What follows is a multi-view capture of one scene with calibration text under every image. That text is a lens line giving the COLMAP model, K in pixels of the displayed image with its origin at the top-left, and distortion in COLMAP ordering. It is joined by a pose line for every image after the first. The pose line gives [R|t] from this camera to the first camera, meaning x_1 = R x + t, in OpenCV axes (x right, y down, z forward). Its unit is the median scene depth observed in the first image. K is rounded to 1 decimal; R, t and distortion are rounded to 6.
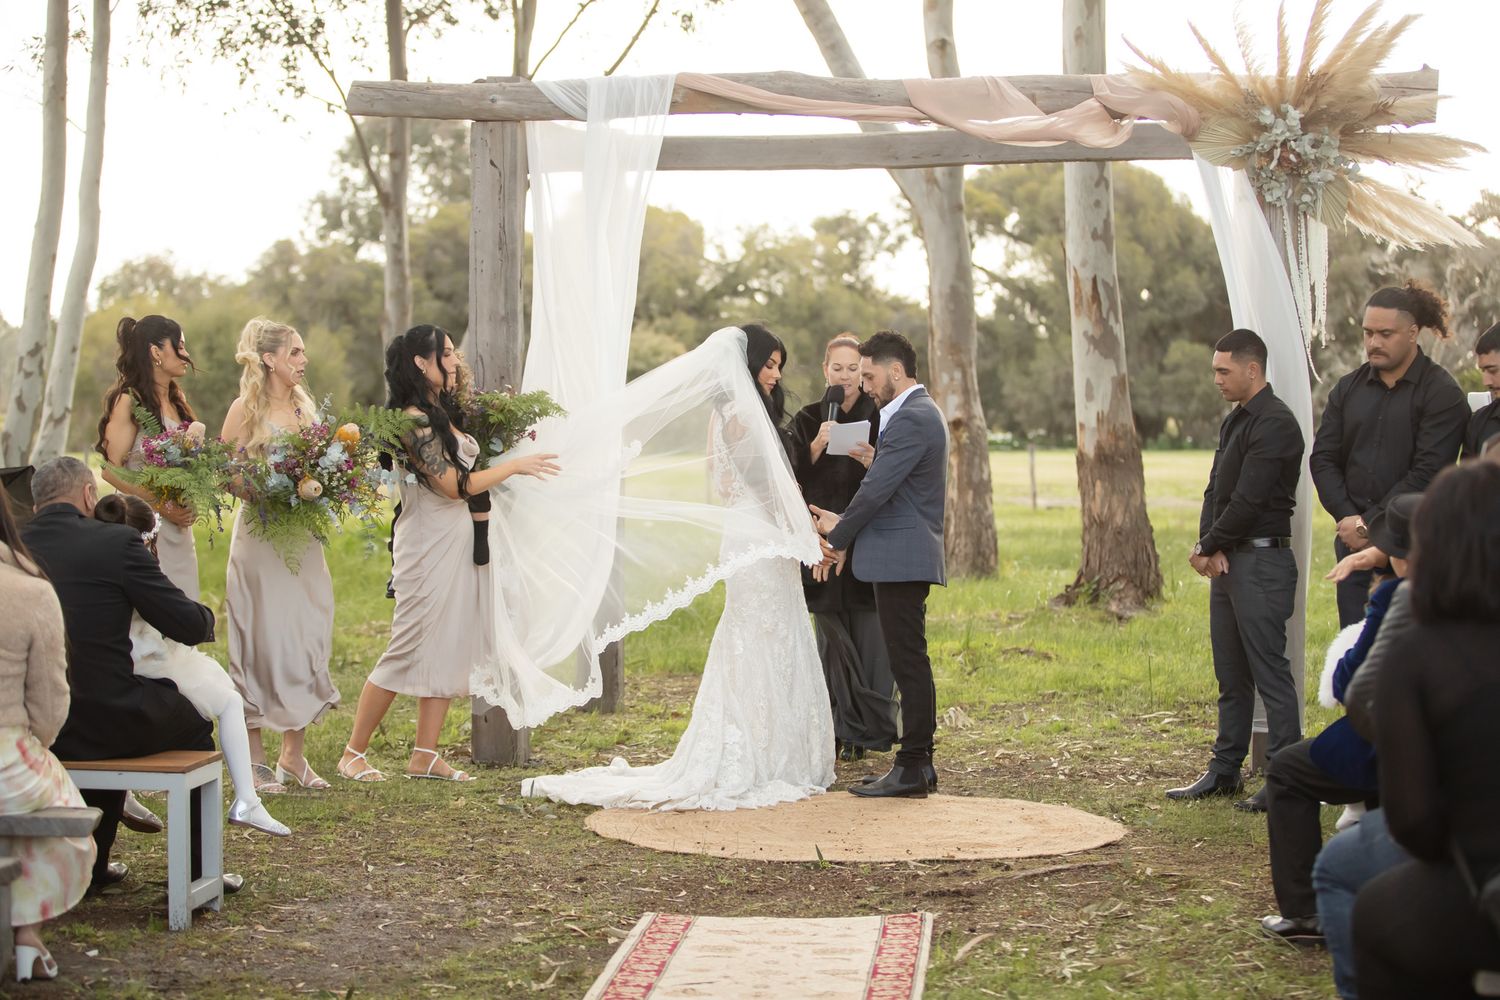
lens RADIAL K [[4899.3, 0, 750.0], [0, 4899.3, 500.0], [0, 0, 1]] dist [-0.068218, 2.038575]
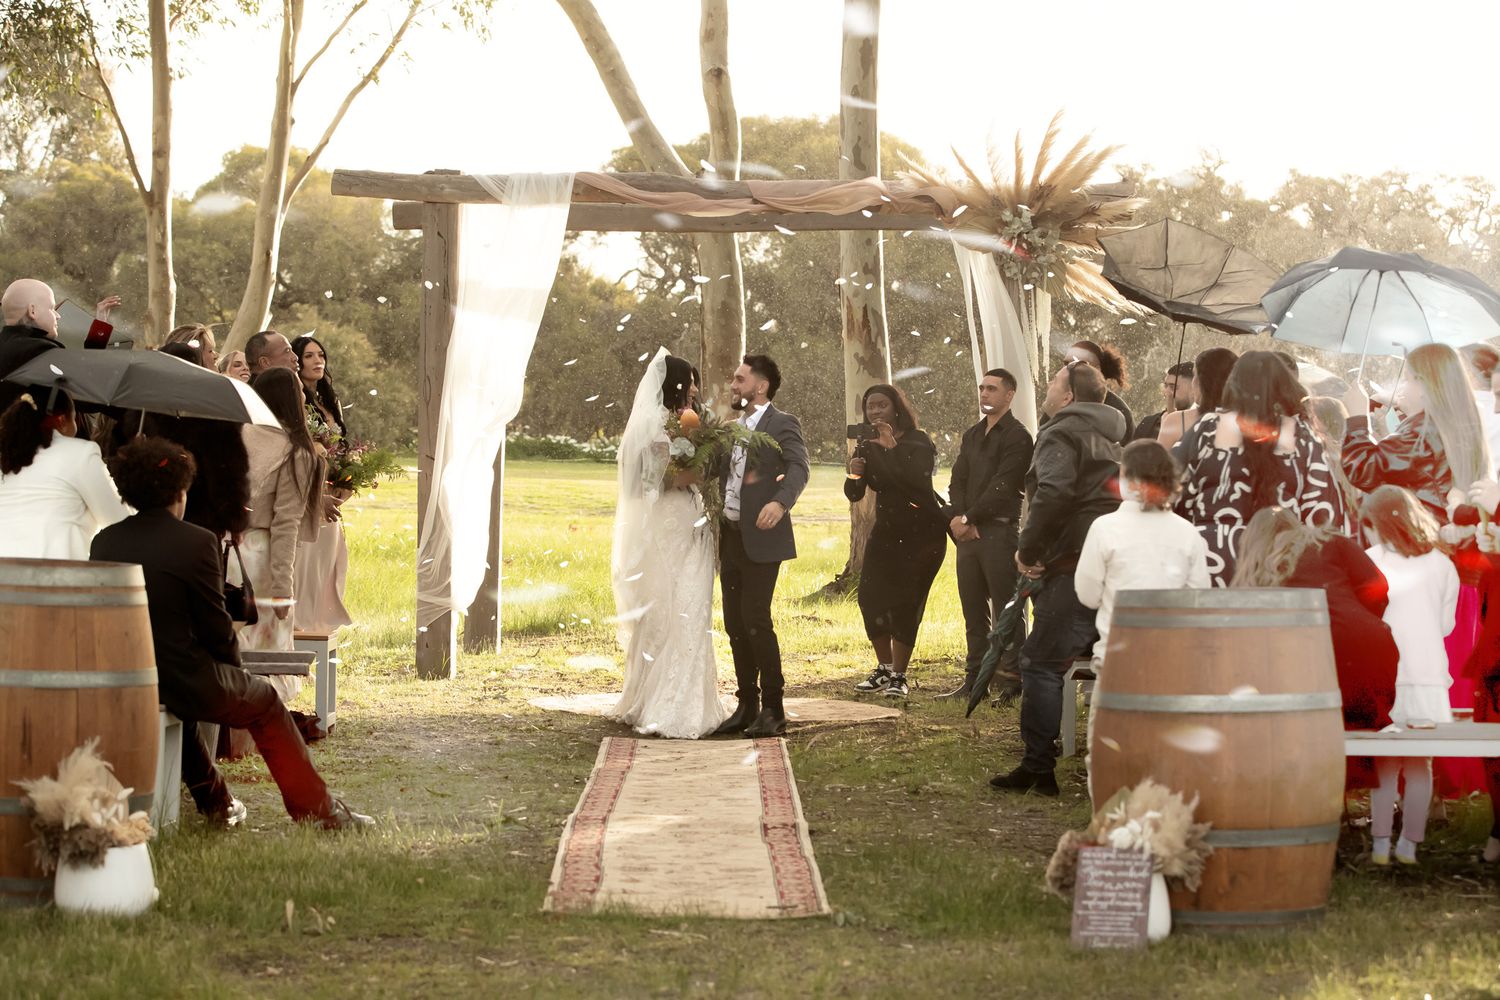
lens RADIAL K [[6208.4, 0, 750.0], [0, 6208.4, 500.0], [0, 0, 1]] dist [-1.814815, 1.153033]
pose [[0.998037, 0.021628, 0.058775, -0.065948], [-0.021367, 0.999759, -0.005070, 0.011982], [-0.058871, 0.003805, 0.998258, -0.715855]]
